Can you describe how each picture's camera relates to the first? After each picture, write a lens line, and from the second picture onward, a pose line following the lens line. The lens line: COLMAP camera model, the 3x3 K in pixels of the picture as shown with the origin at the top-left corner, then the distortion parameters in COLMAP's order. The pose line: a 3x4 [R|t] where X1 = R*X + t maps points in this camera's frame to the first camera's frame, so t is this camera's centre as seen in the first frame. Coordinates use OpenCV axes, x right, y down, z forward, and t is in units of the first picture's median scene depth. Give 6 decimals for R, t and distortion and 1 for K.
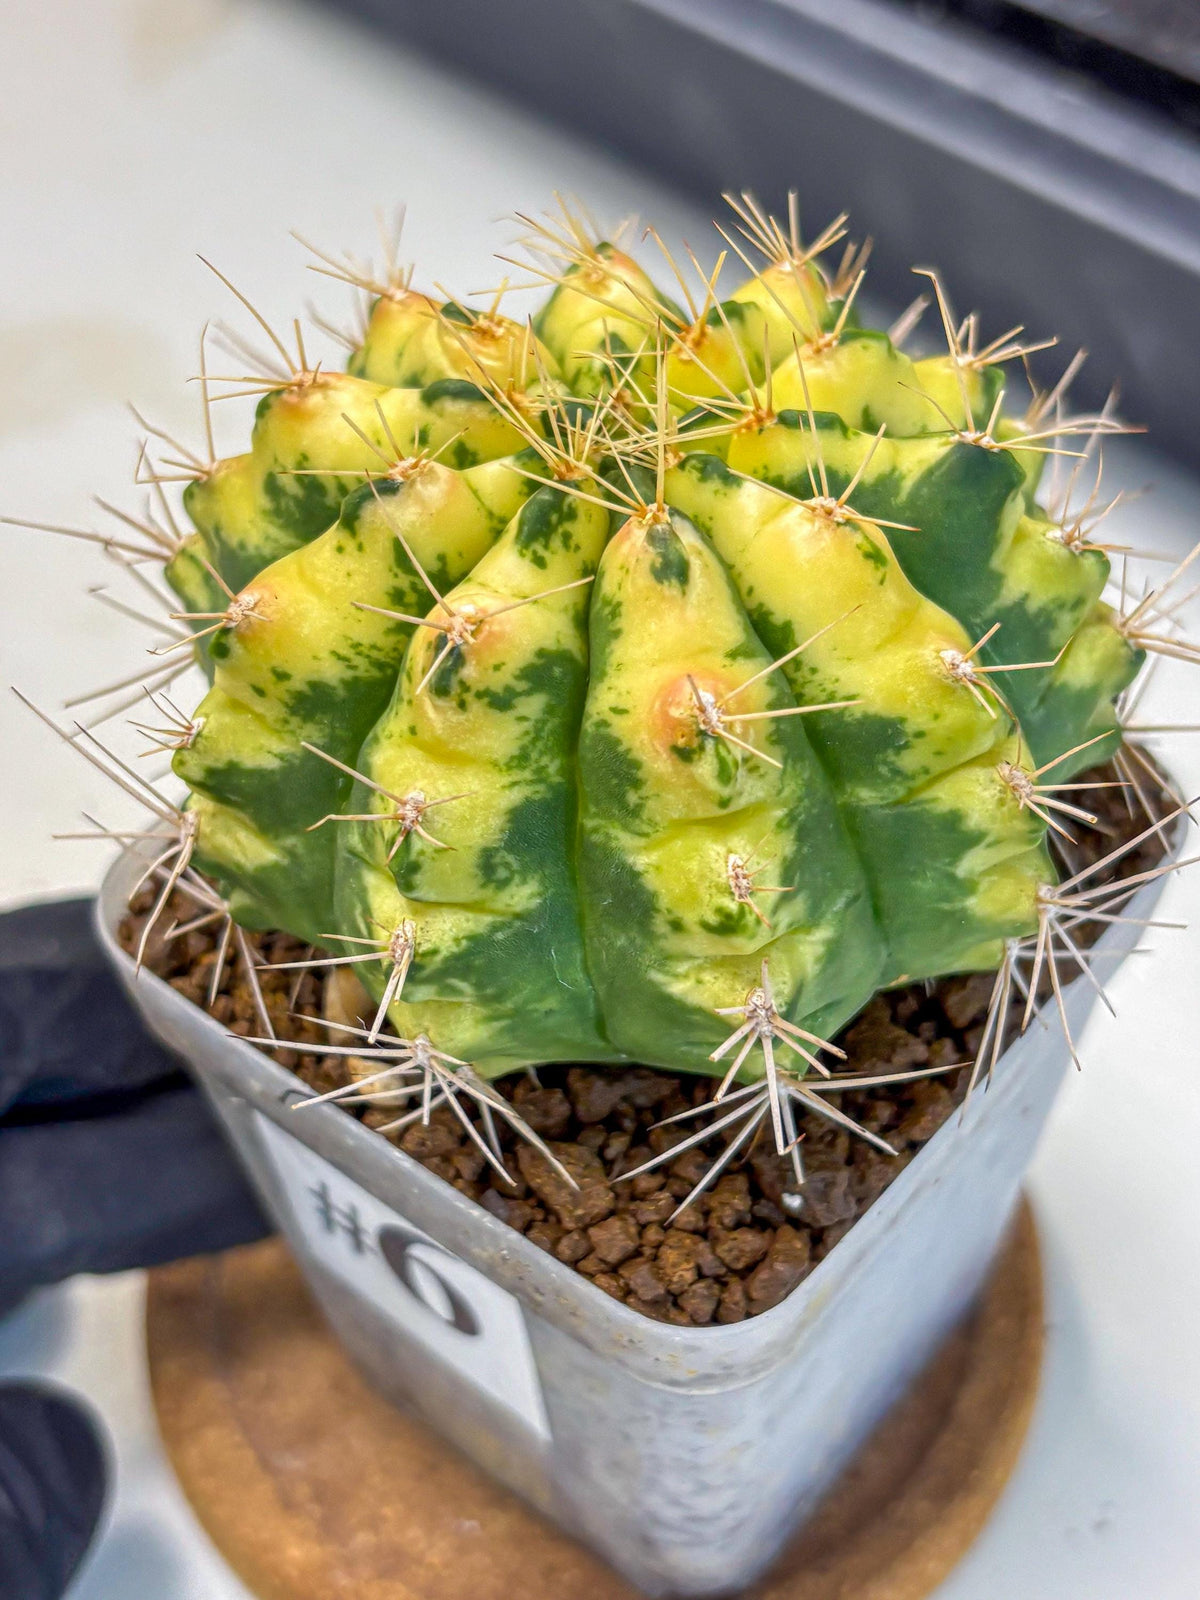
lens RADIAL K [[2261.7, 0, 588.3], [0, 2261.7, 796.5], [0, 0, 1]] dist [0.260282, -0.598996]
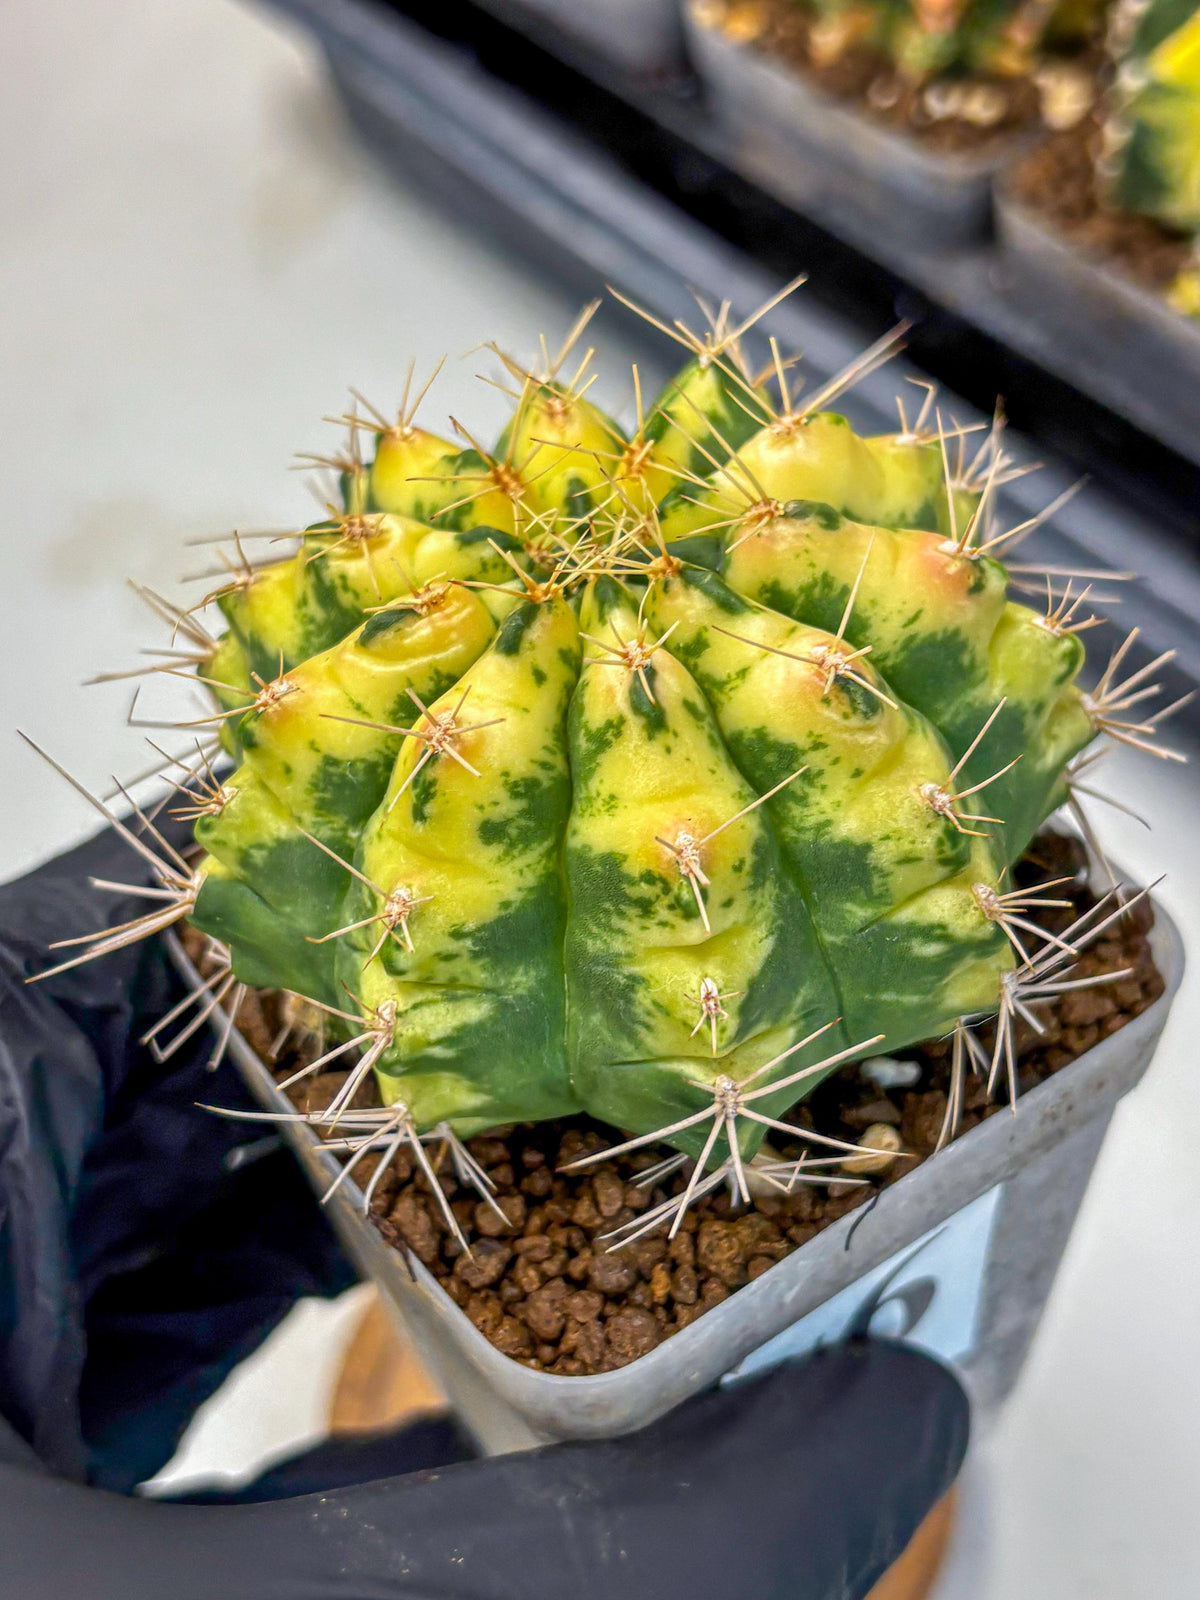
lens RADIAL K [[2246.8, 0, 575.3], [0, 2246.8, 802.5], [0, 0, 1]] dist [0.215692, -0.020814]
pose [[0.273387, -0.679629, 0.680709, -0.833060], [0.767212, 0.580923, 0.271872, -0.405804], [-0.580211, 0.447922, 0.680236, 0.348981]]
